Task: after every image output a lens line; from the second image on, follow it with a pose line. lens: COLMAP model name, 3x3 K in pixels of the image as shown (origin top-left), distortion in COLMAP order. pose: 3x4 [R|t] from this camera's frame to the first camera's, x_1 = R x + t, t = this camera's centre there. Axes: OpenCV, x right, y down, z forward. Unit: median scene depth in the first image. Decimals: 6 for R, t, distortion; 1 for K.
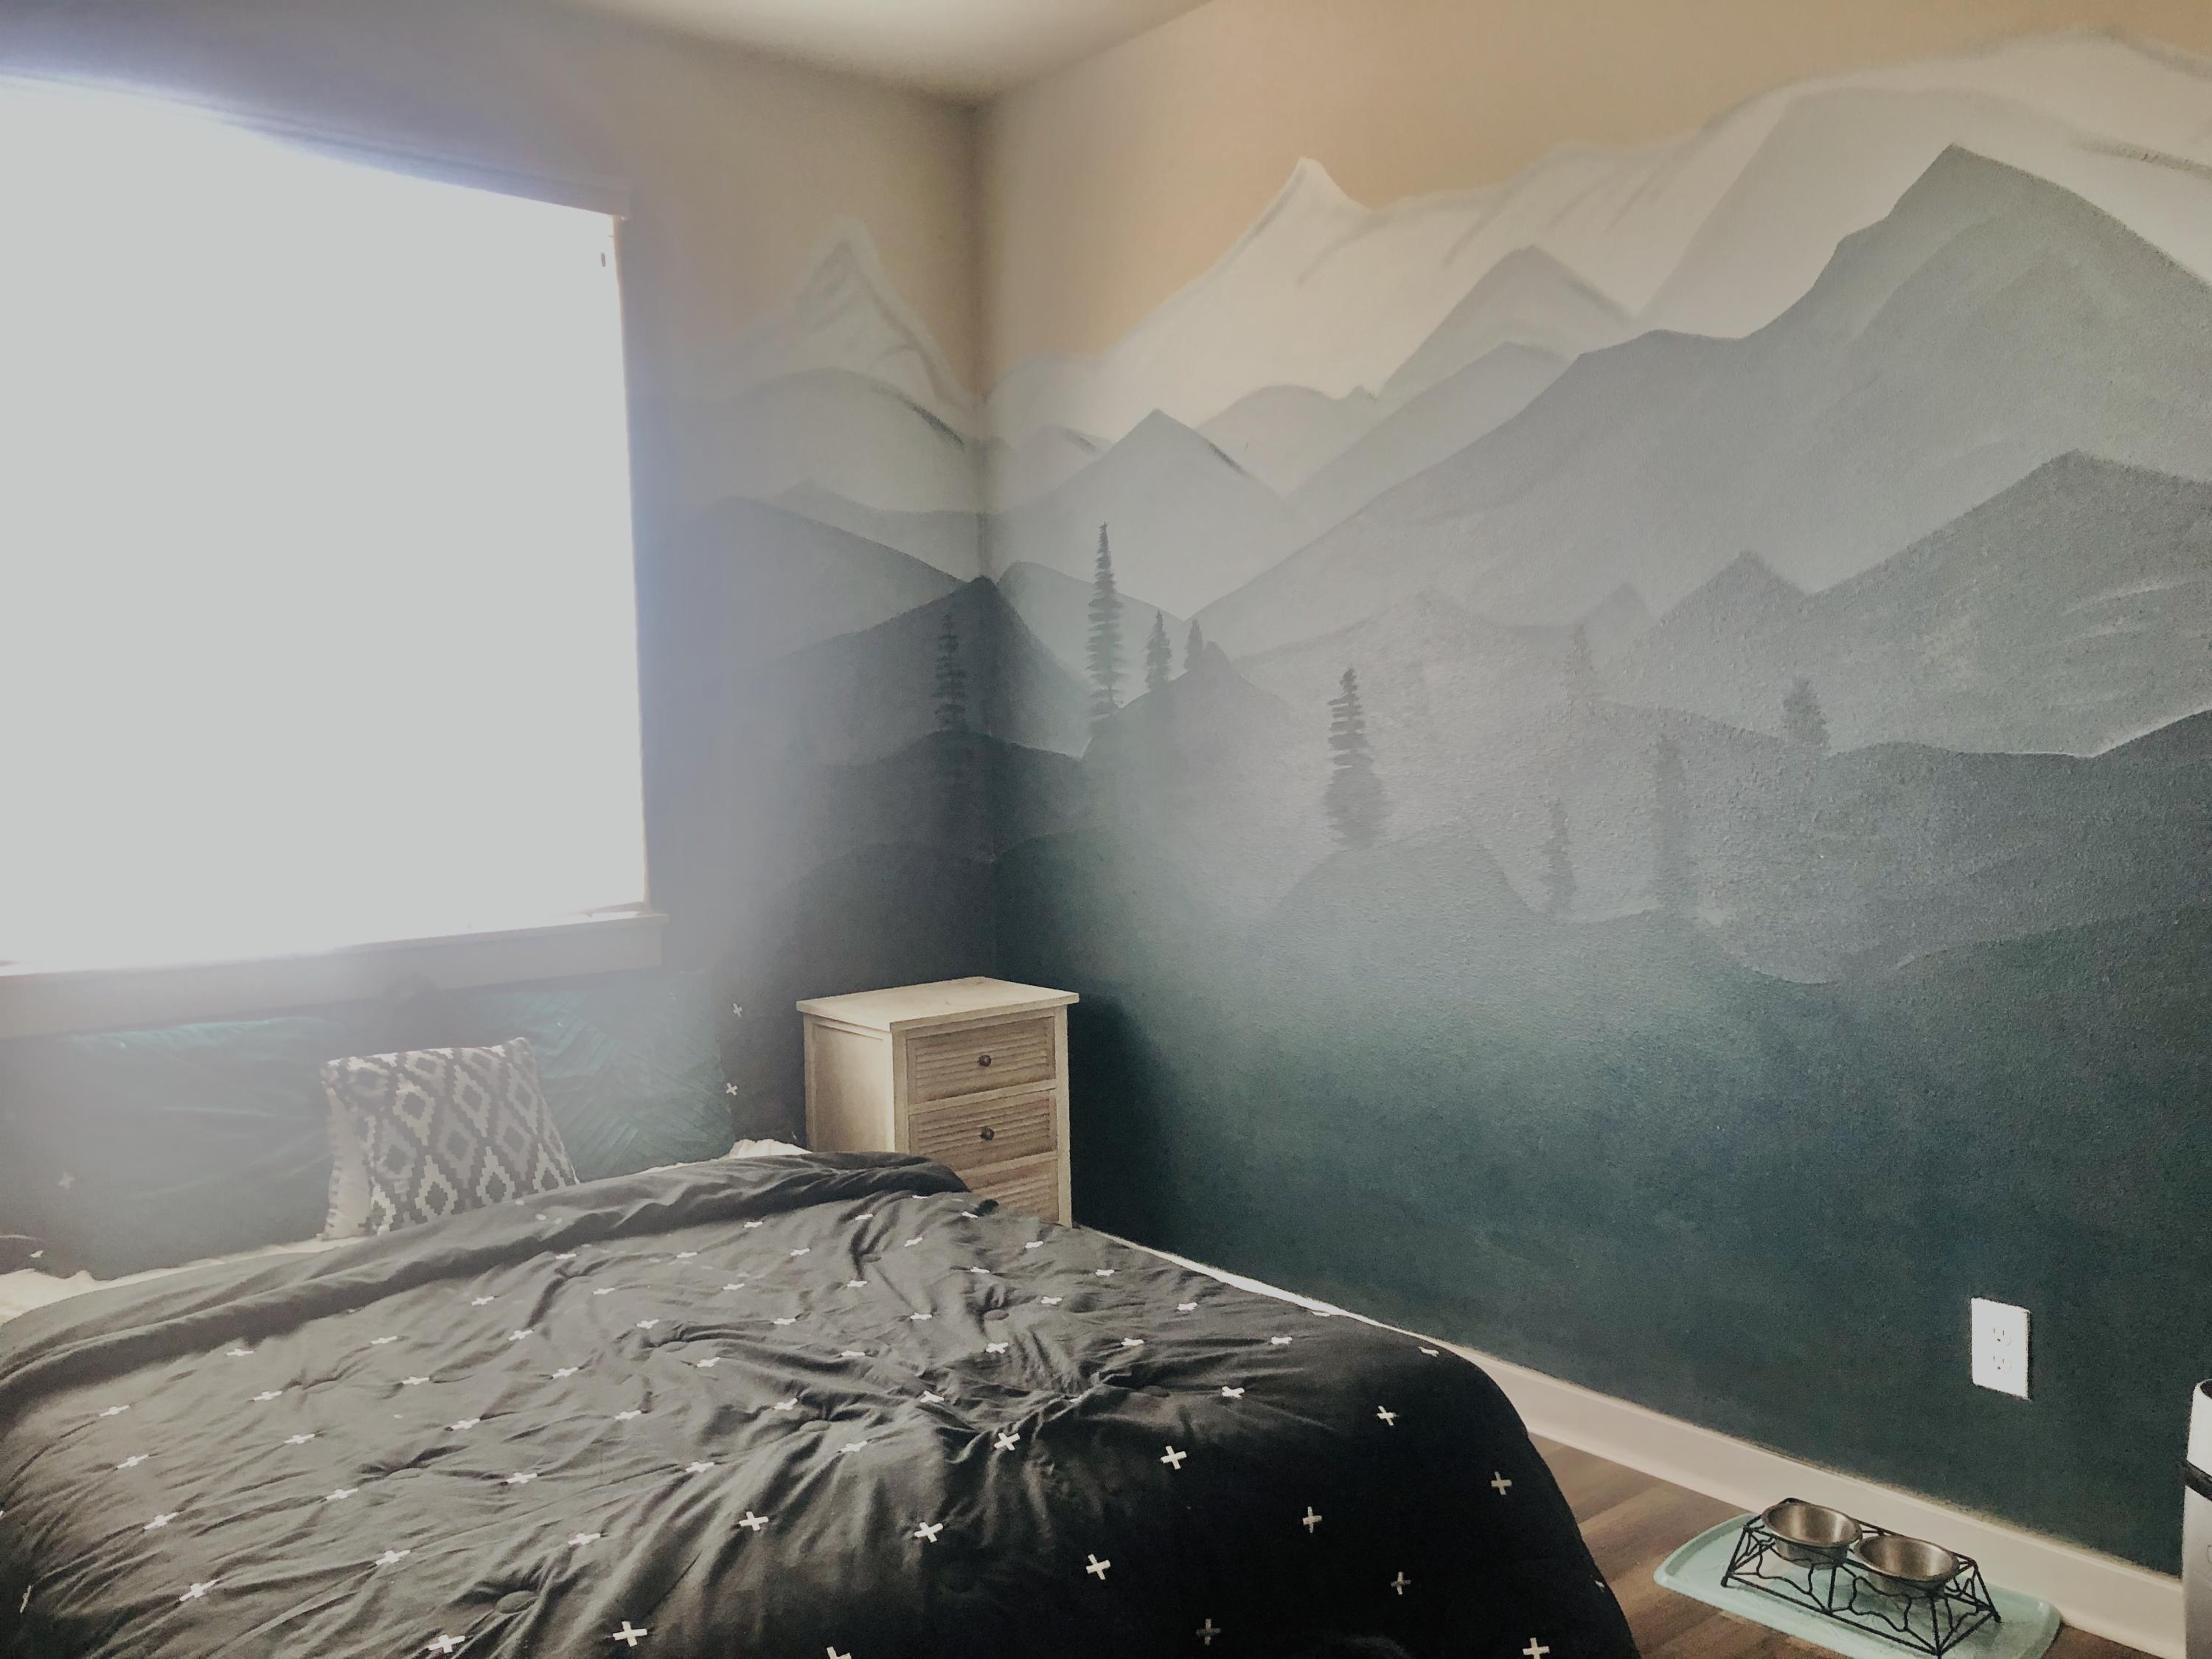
lens RADIAL K [[1808.1, 0, 1106.0], [0, 1808.1, 829.5], [0, 0, 1]] dist [-0.000829, 0.090210]
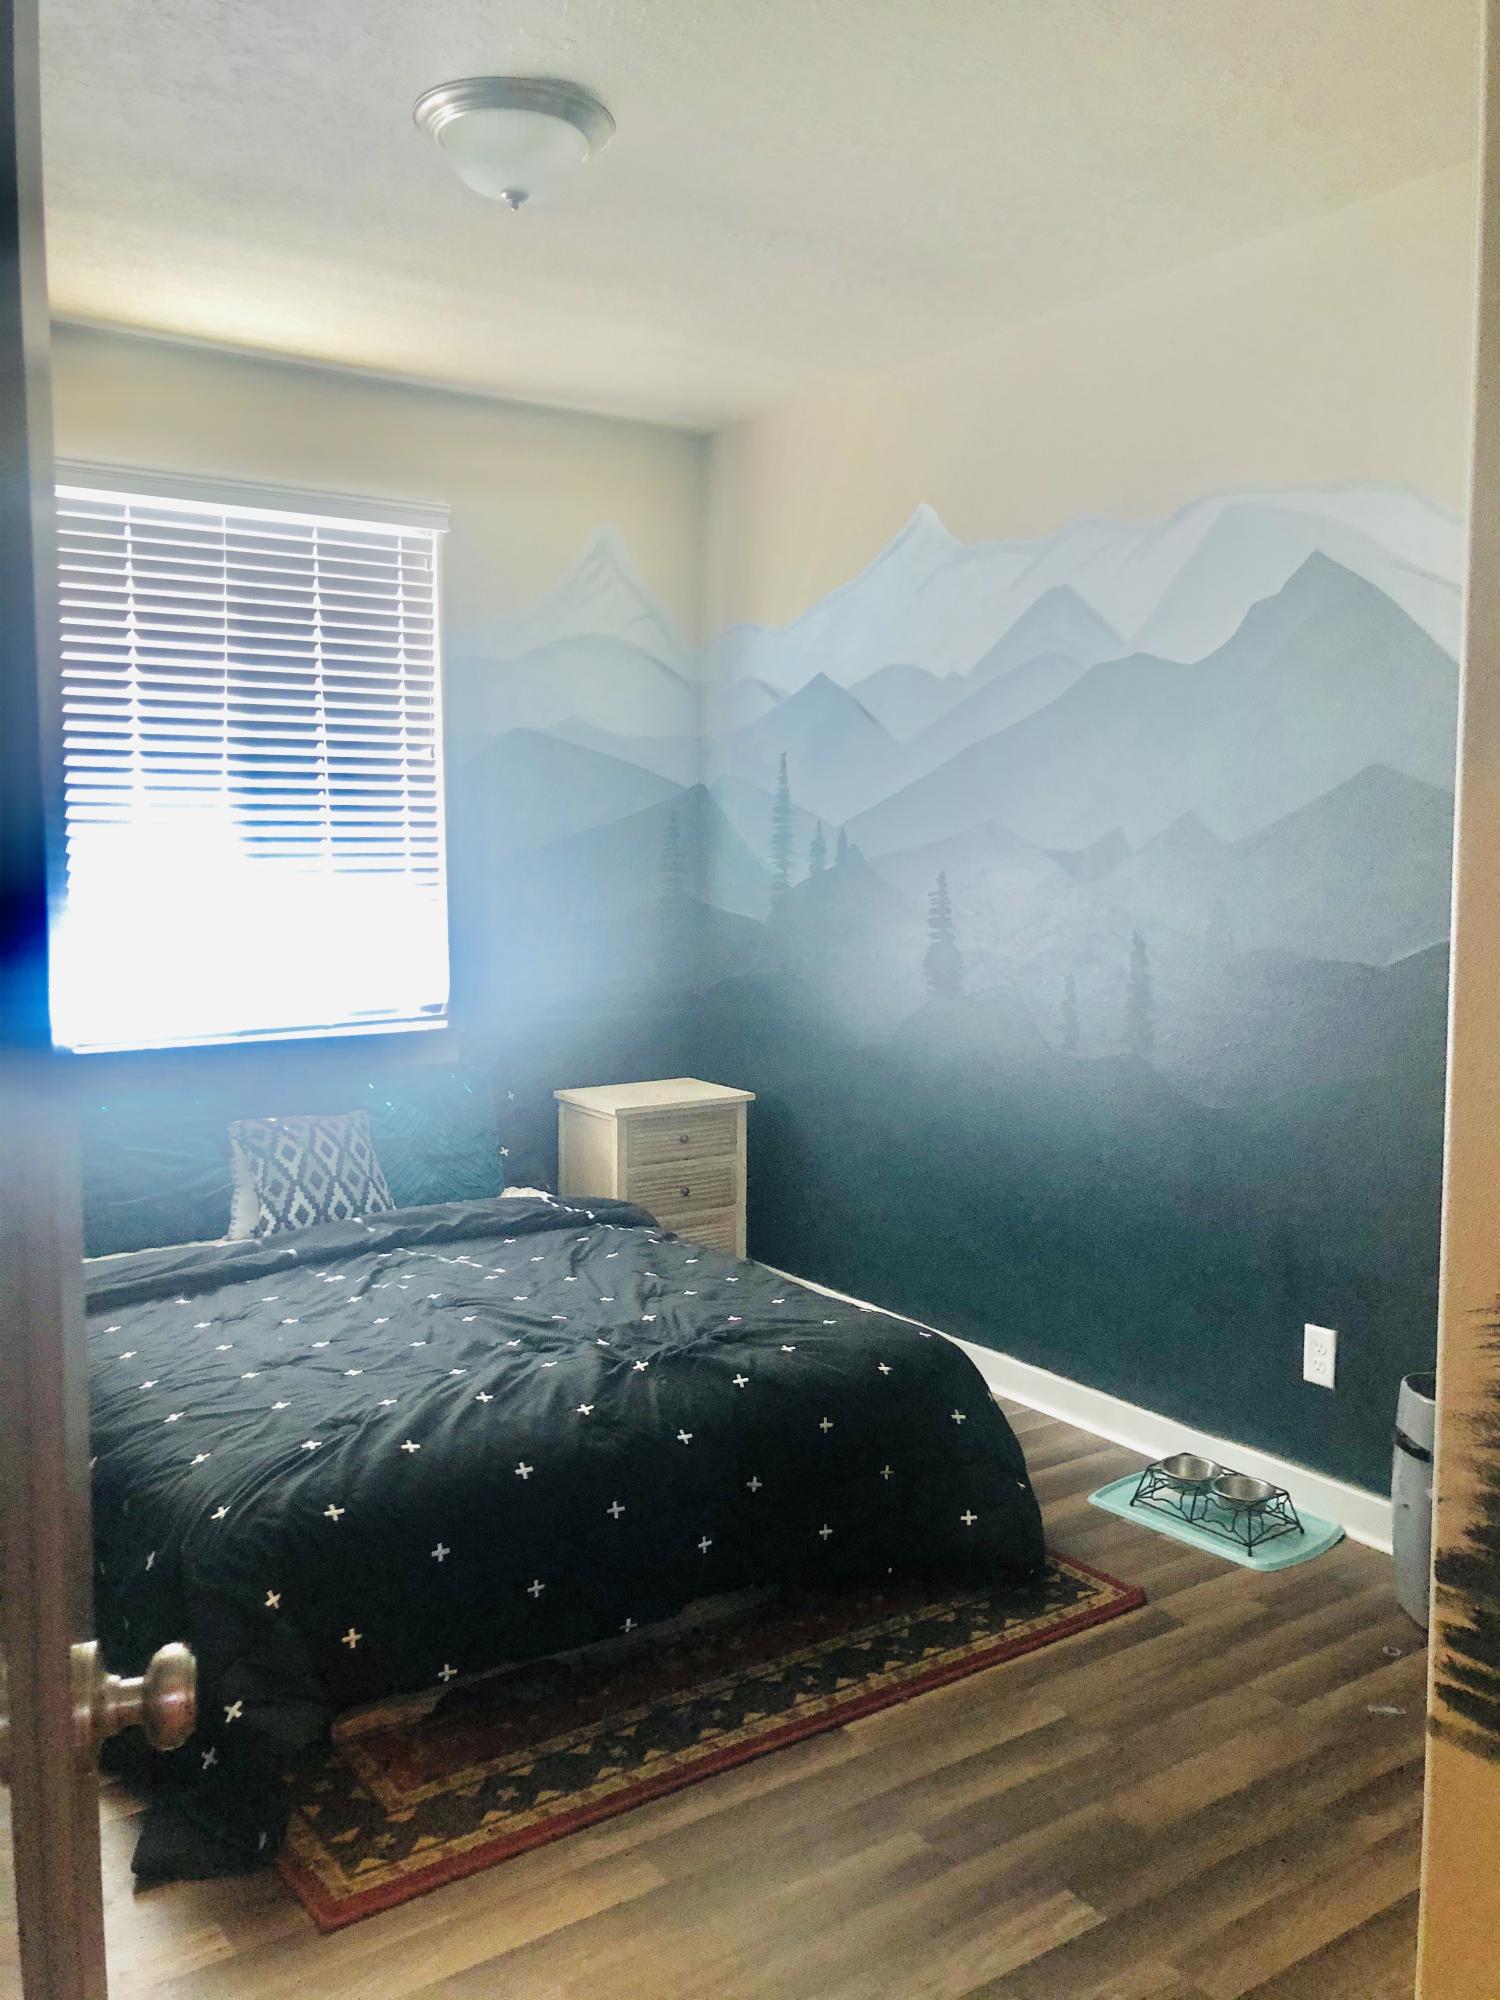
lens RADIAL K [[1643.1, 0, 752.9], [0, 1643.1, 975.9], [0, 0, 1]] dist [0.090883, -0.000065]
pose [[0.996230, 0.031945, -0.080650, 0.124883], [-0.029871, 0.999195, 0.026790, -0.049579], [0.081441, -0.024280, 0.996382, -0.387380]]
